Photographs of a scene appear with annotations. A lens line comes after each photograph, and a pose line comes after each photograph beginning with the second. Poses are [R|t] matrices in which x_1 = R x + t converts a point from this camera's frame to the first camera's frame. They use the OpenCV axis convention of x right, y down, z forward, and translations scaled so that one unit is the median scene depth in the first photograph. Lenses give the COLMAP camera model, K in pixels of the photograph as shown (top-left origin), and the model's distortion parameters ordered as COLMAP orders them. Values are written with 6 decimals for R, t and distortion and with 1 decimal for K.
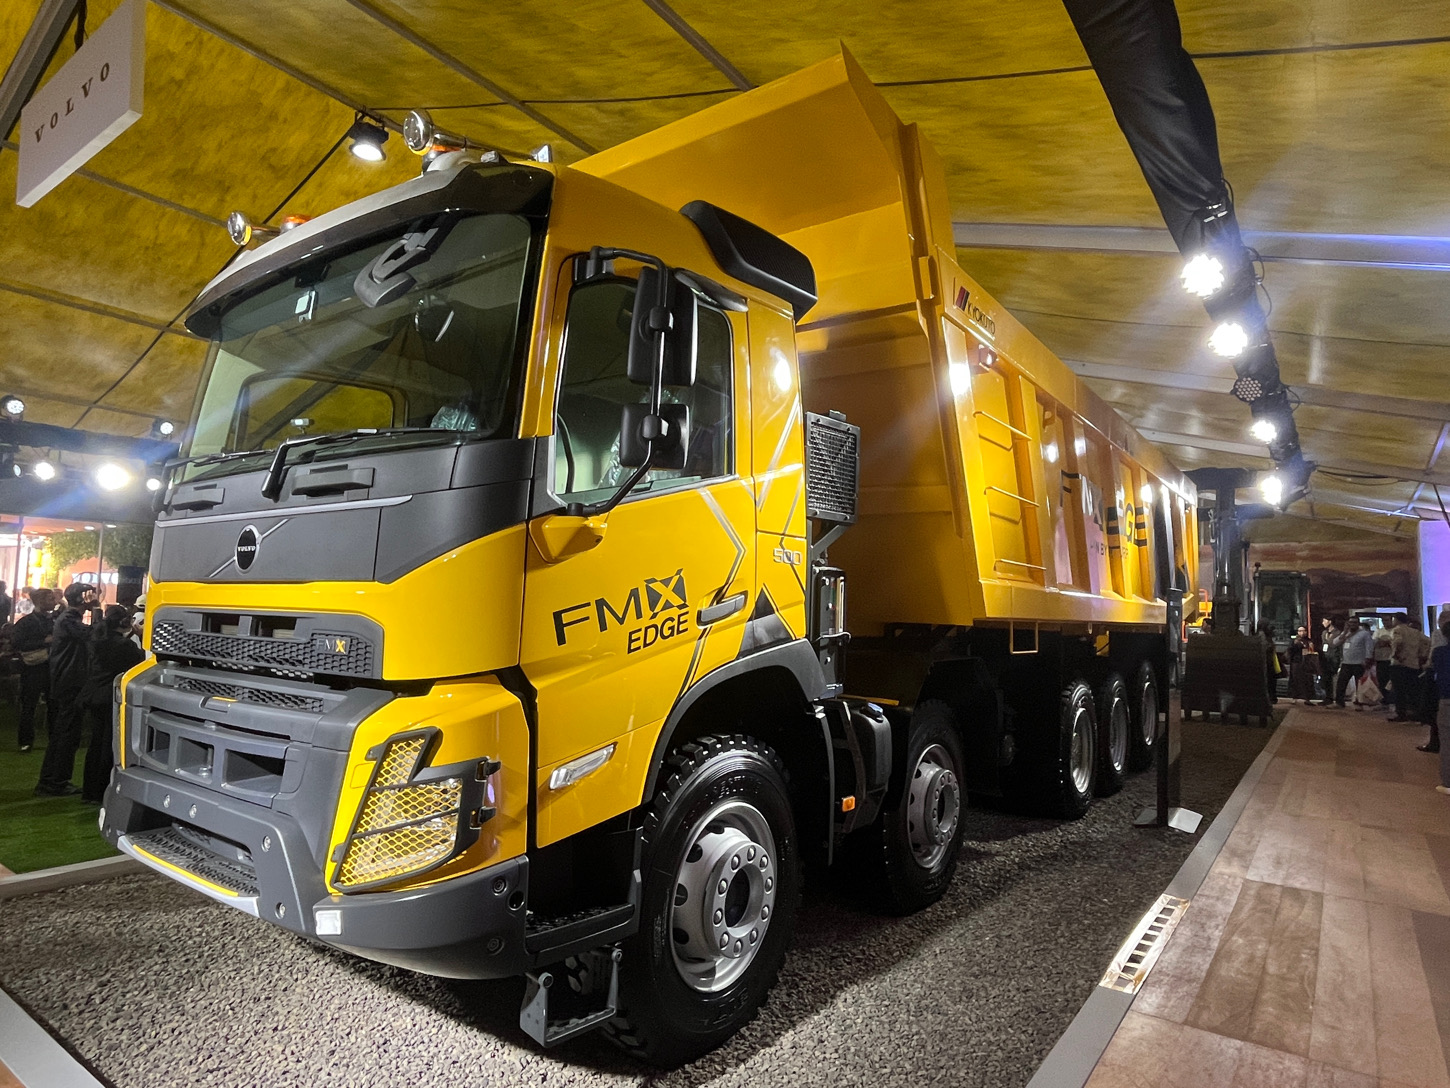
lens RADIAL K [[848.7, 0, 725.0], [0, 848.7, 544.0], [0, 0, 1]] dist [-0.000302, -0.000055]
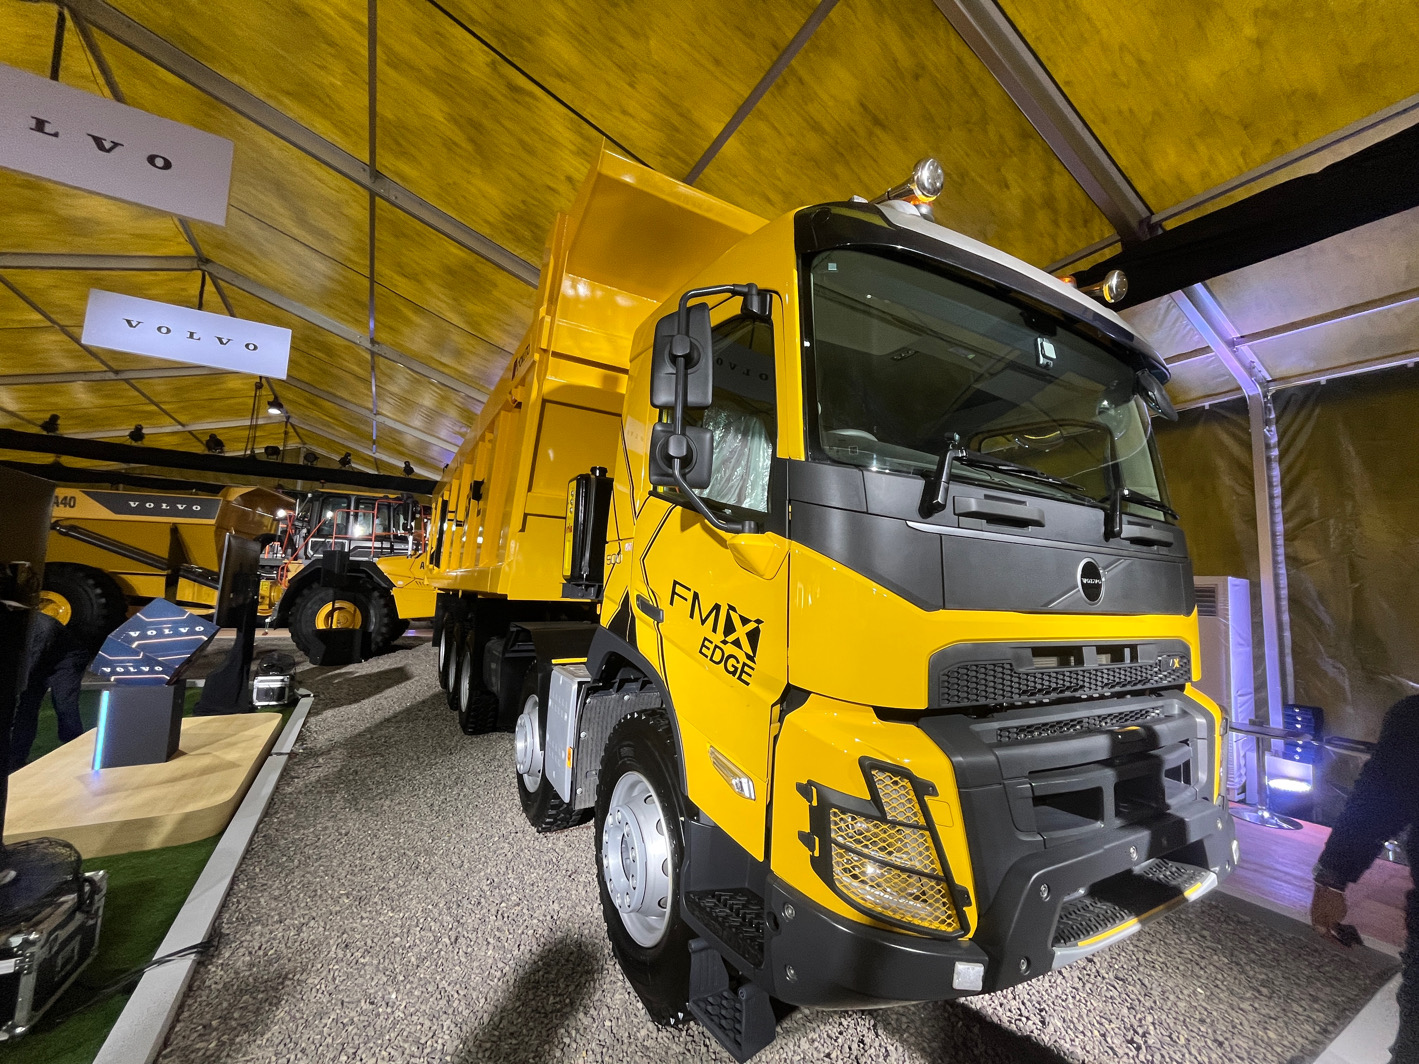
lens RADIAL K [[572.6, 0, 709.5], [0, 572.6, 532.0], [0, 0, 1]] dist [0.000753, 0.000331]
pose [[0.401469, 0.080319, 0.912344, -1.389981], [-0.097020, 0.994272, -0.044839, 0.022817], [-0.910719, -0.070514, 0.406962, 1.144845]]
